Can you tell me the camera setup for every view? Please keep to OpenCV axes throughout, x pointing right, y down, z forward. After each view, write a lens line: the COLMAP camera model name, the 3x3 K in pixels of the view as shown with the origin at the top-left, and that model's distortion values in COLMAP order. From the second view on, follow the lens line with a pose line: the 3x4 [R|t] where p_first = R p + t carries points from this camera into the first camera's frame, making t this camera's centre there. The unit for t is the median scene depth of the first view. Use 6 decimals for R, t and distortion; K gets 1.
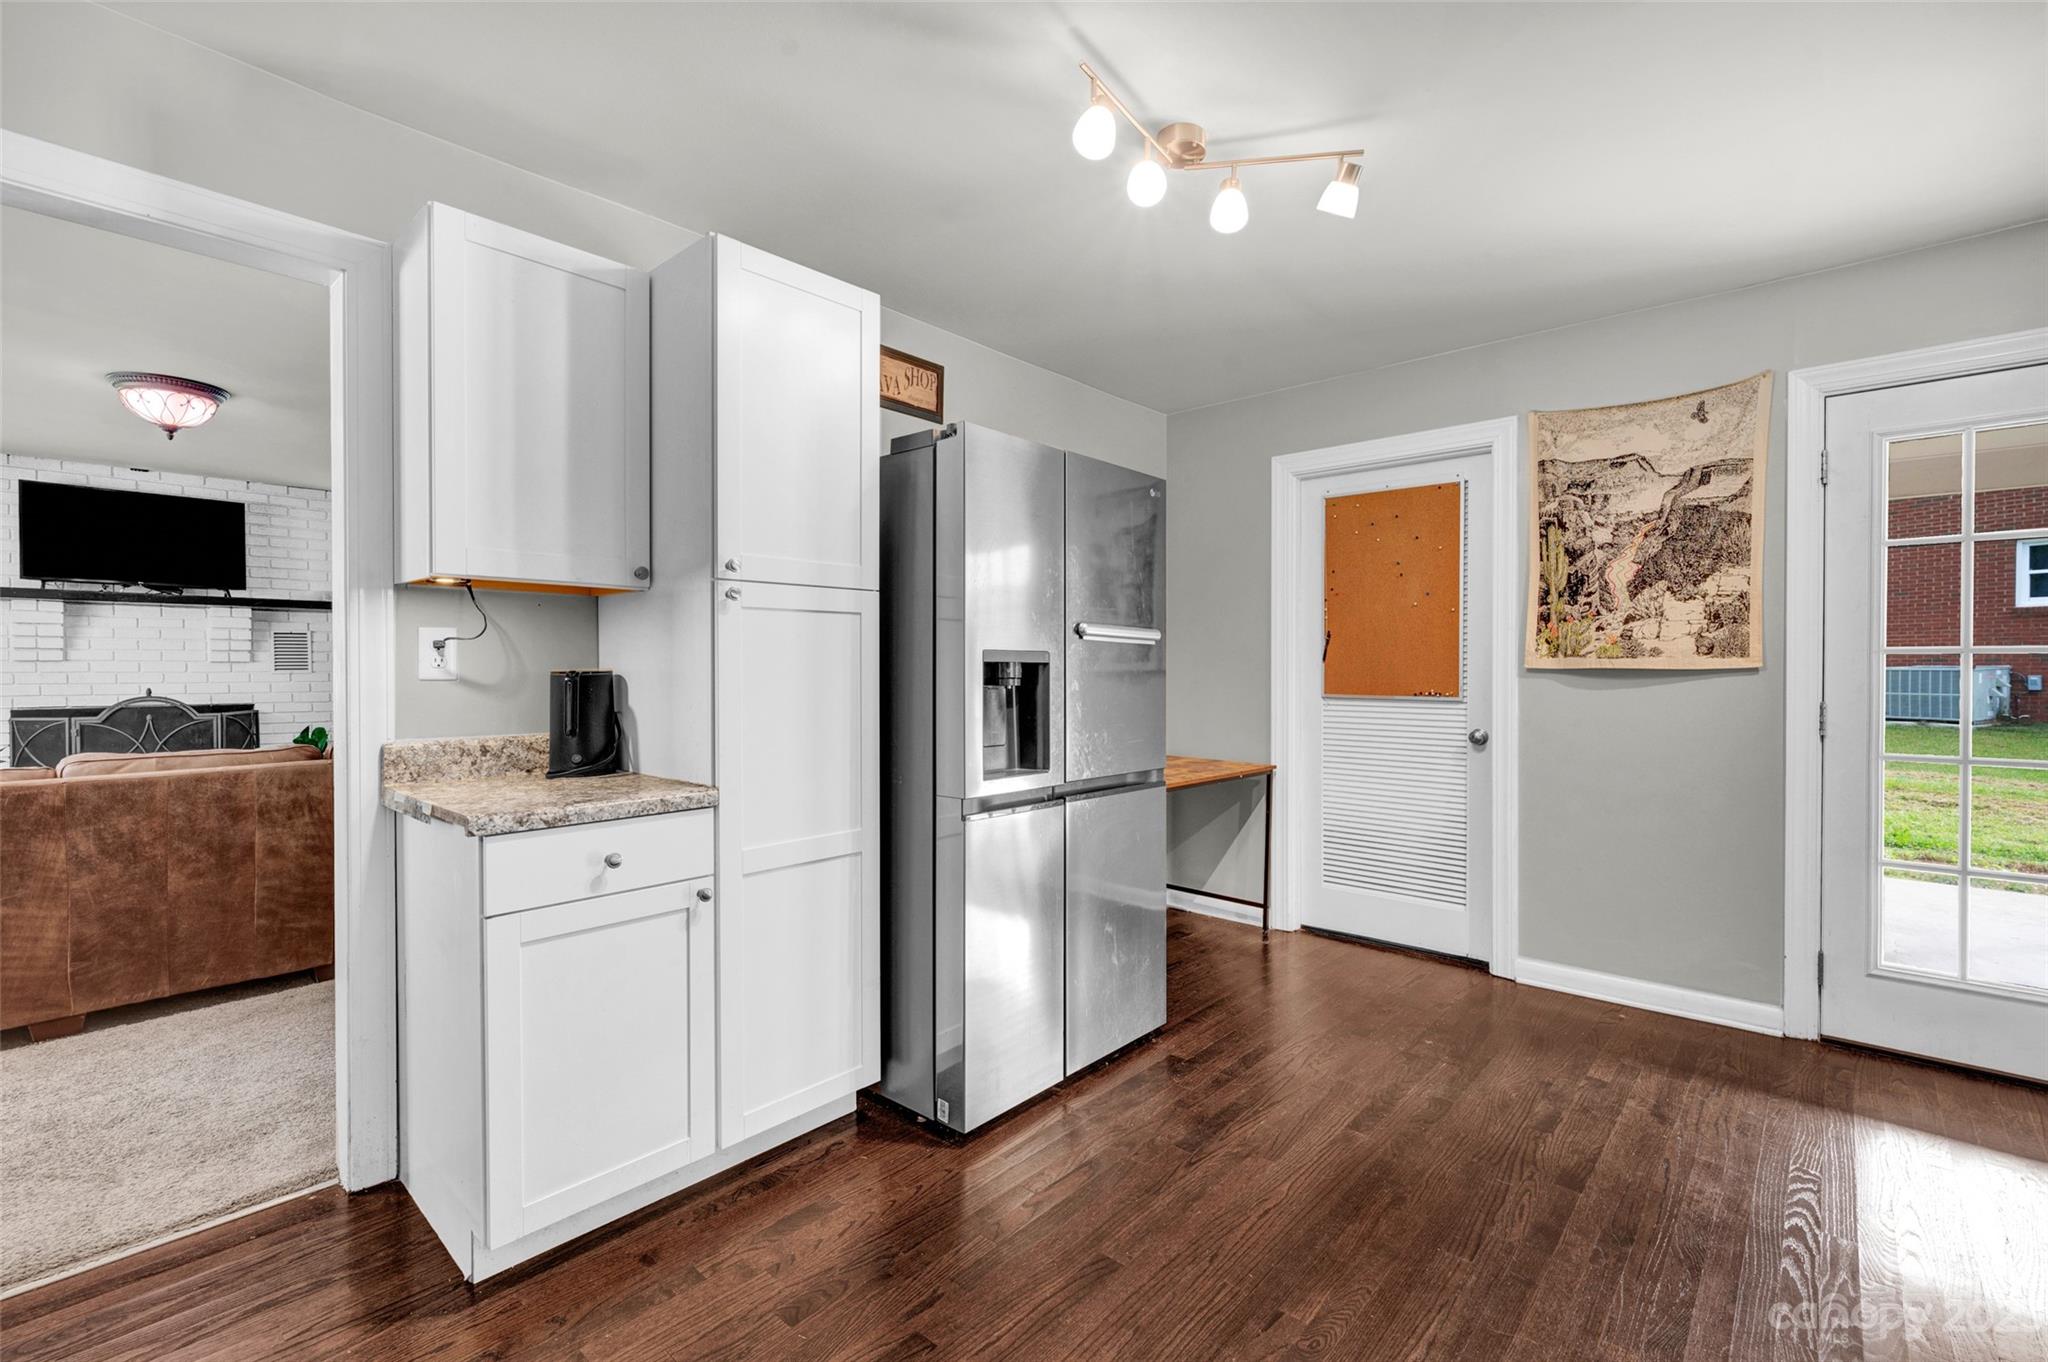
lens RADIAL K [[891.2, 0, 1024.0], [0, 891.2, 681.0], [0, 0, 1]] dist [0.001449, 0.000144]
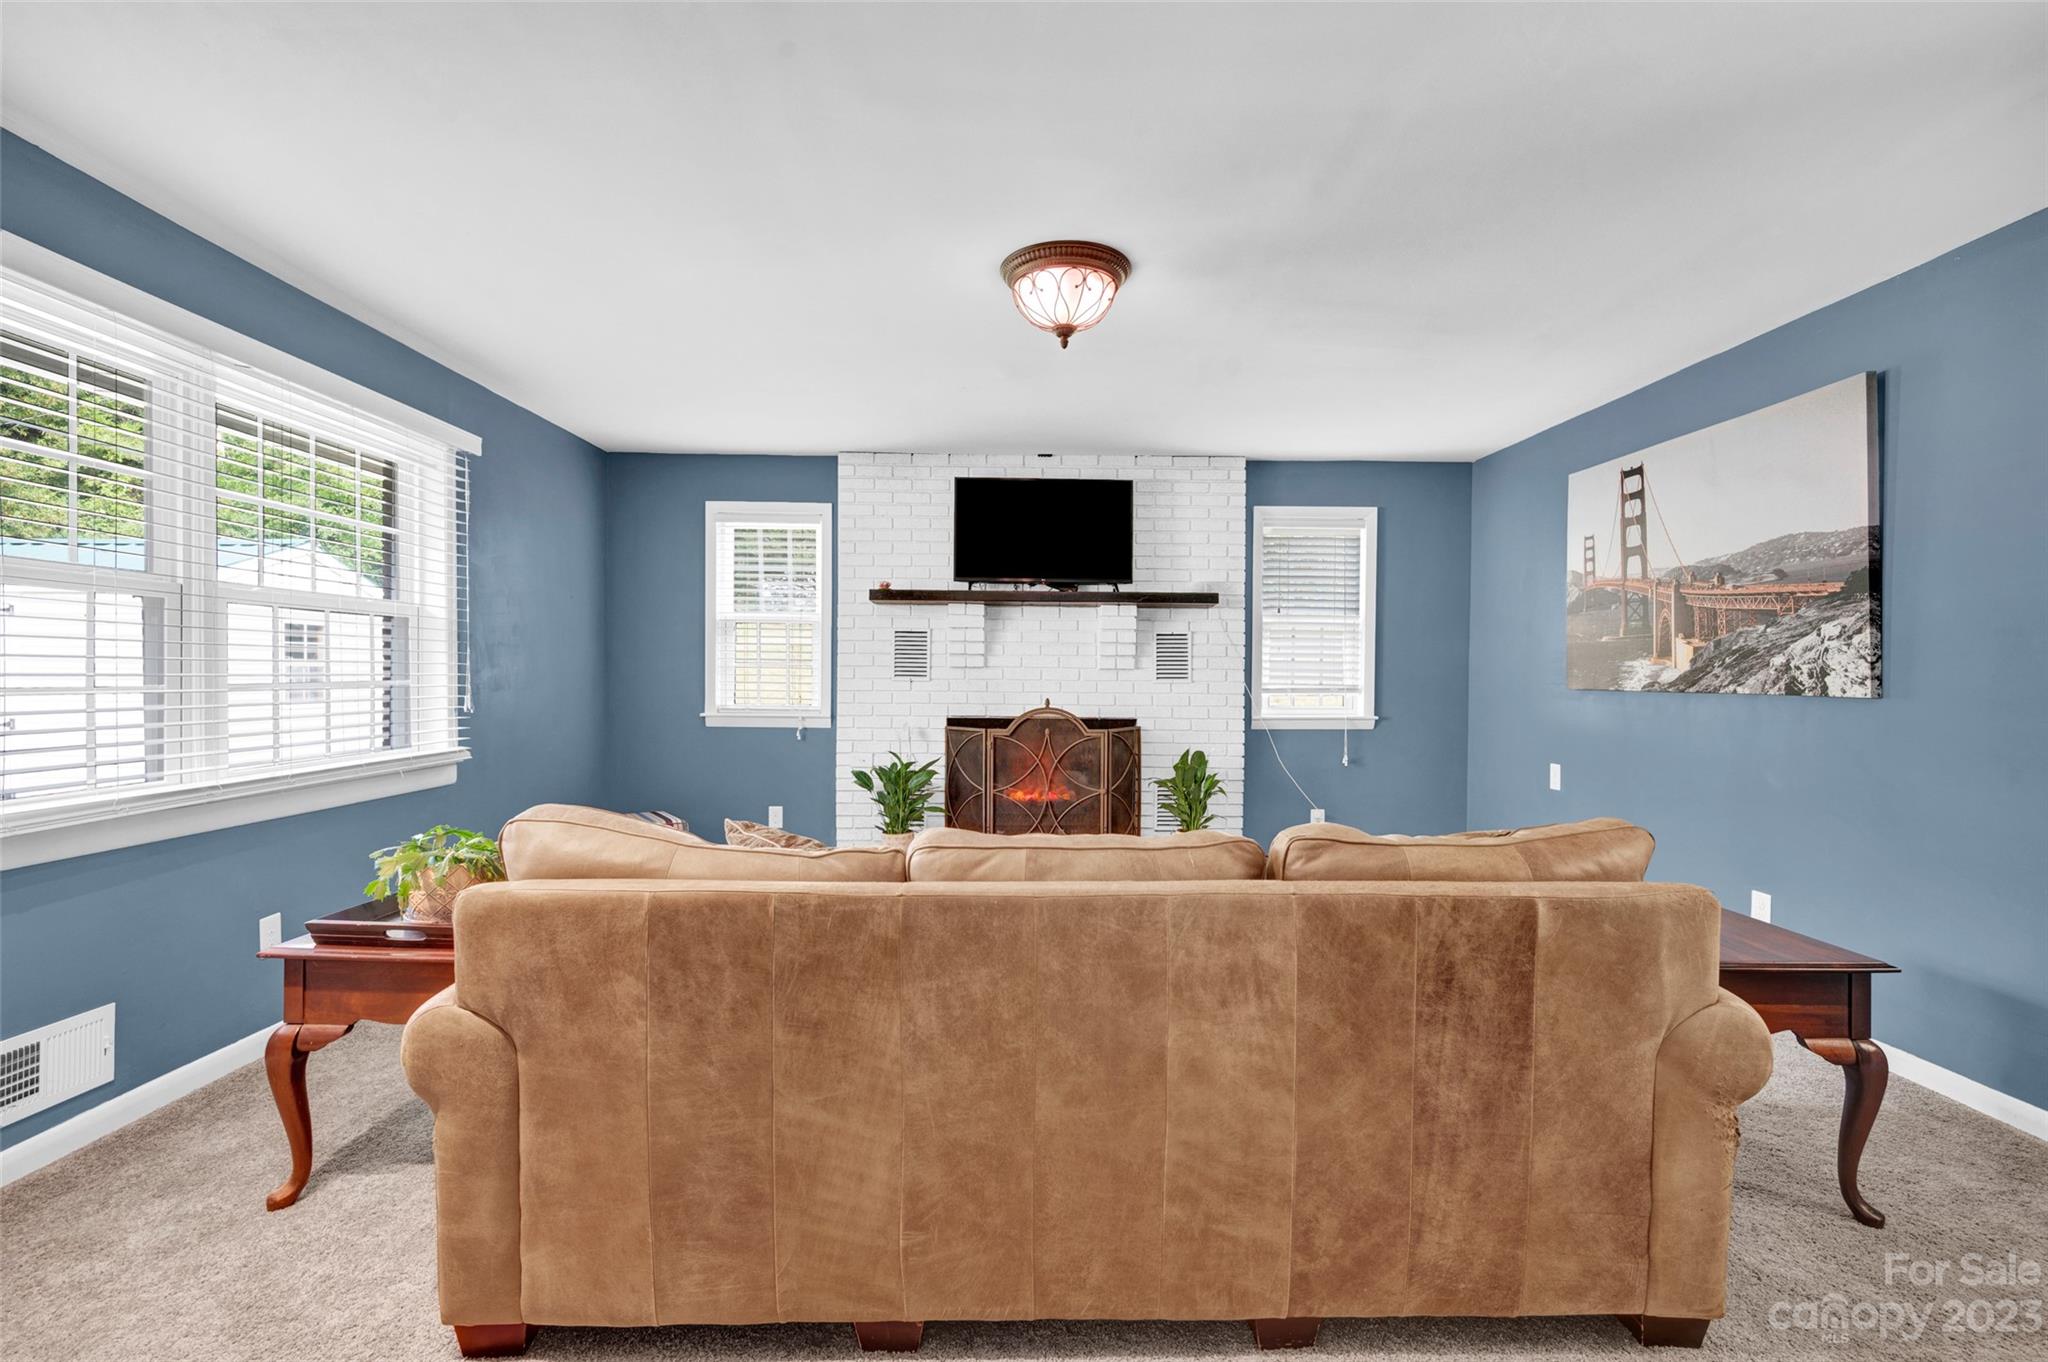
lens RADIAL K [[924.9, 0, 1024.0], [0, 924.9, 681.0], [0, 0, 1]] dist [0.002018, 0.000110]
pose [[0.683721, 0.012509, -0.729636, -0.470746], [-0.018004, 0.999838, 0.000271, -0.012932], [0.729522, 0.012951, 0.683835, 0.510656]]
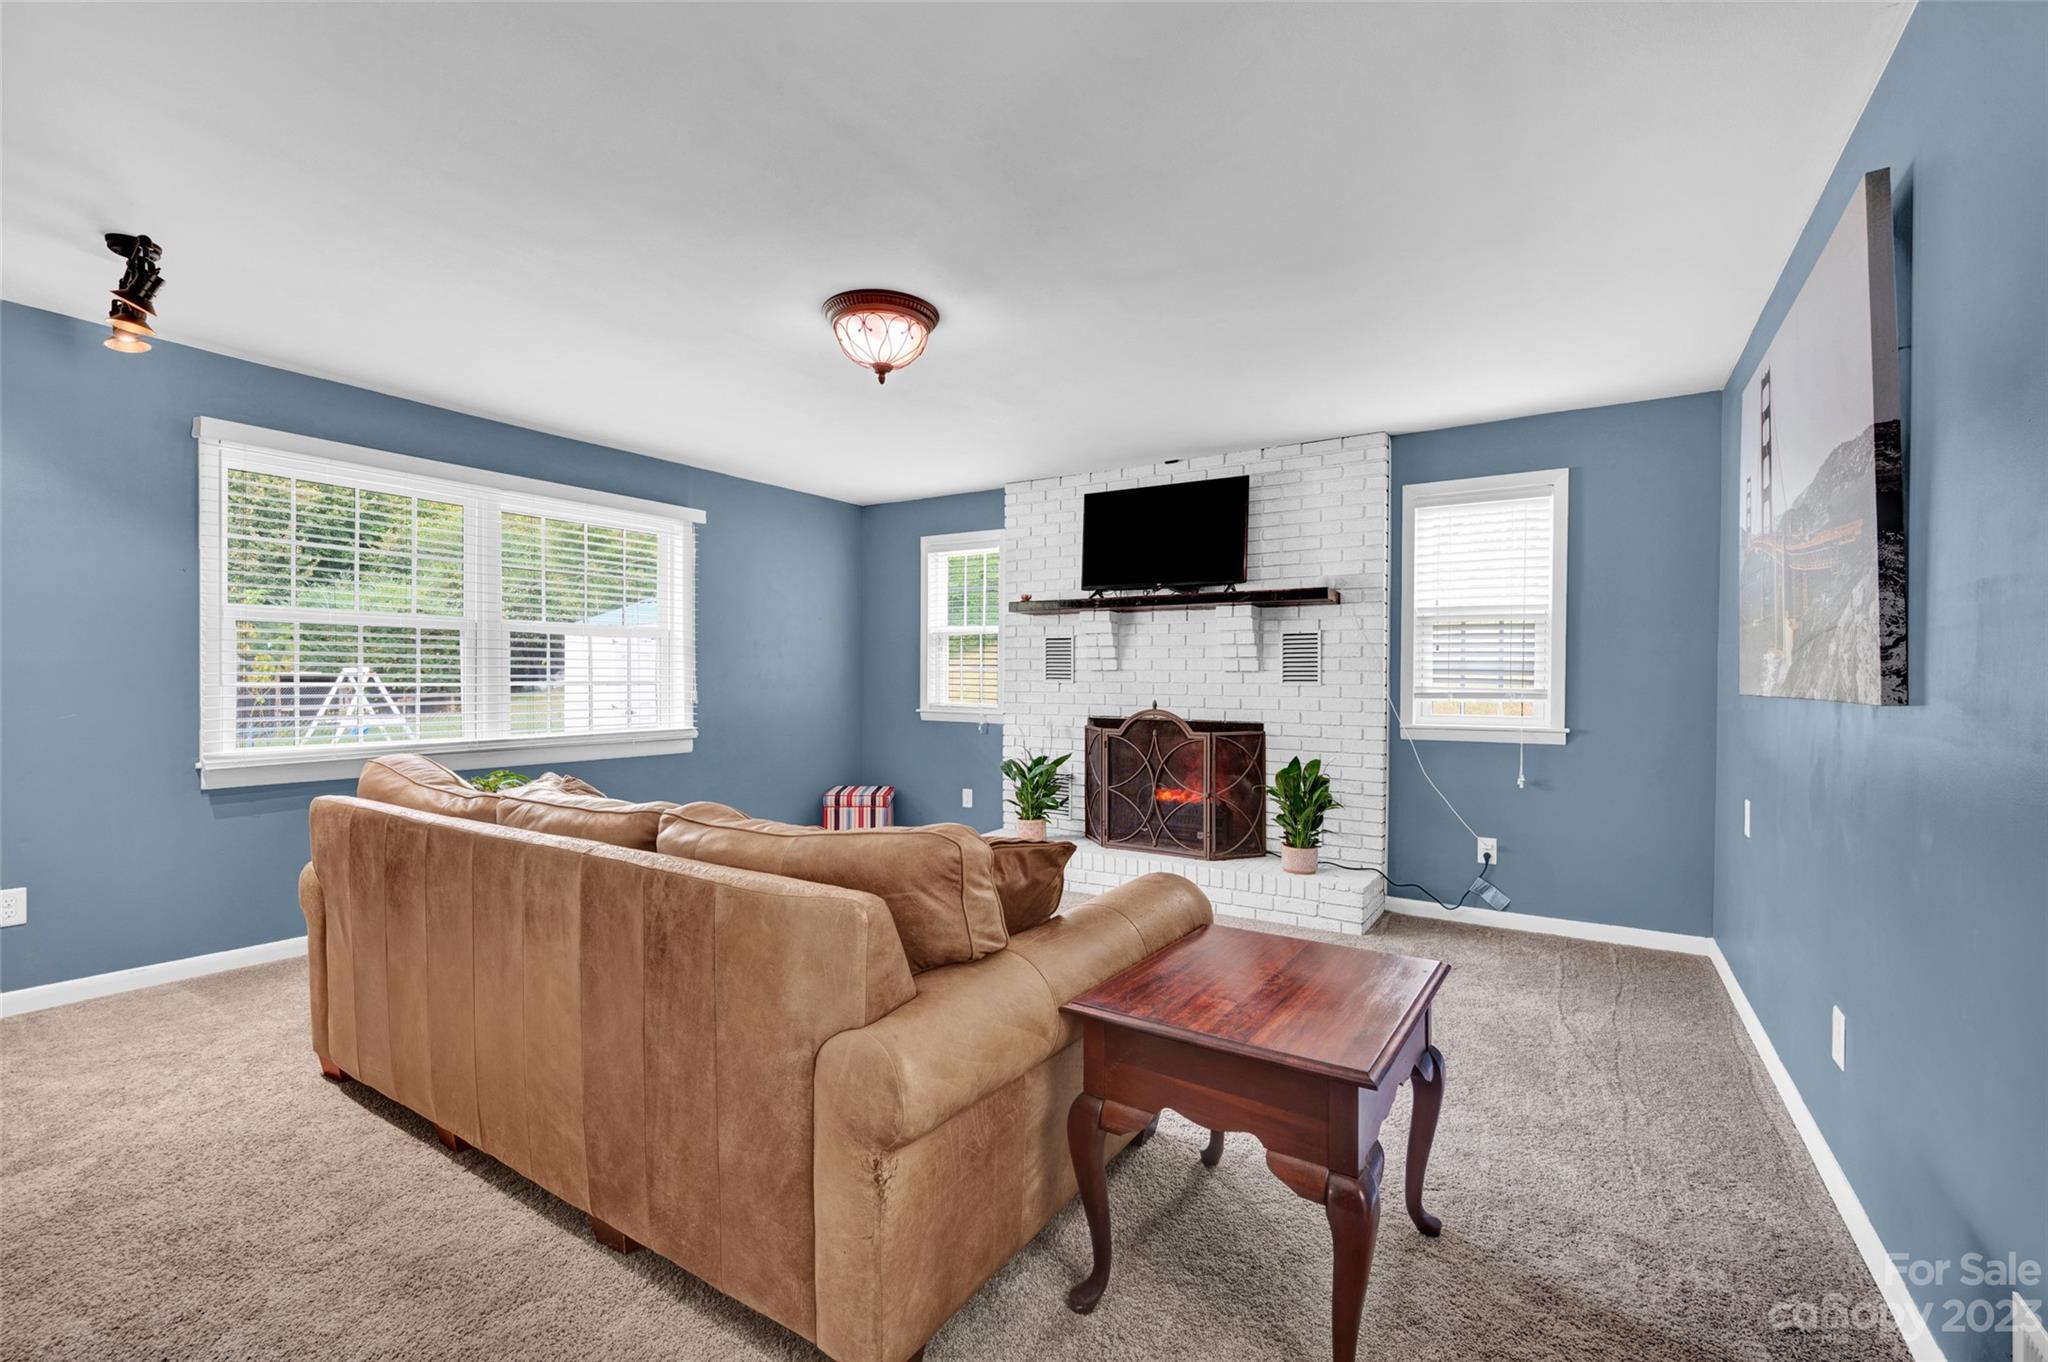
lens RADIAL K [[865.8, 0, 1024.0], [0, 865.8, 681.0], [0, 0, 1]] dist [0.001098, 0.000147]
pose [[0.167681, 0.006695, -0.985818, -0.201840], [-0.020218, 0.999790, 0.003351, -0.016752], [0.985634, 0.019369, 0.167782, 1.032330]]
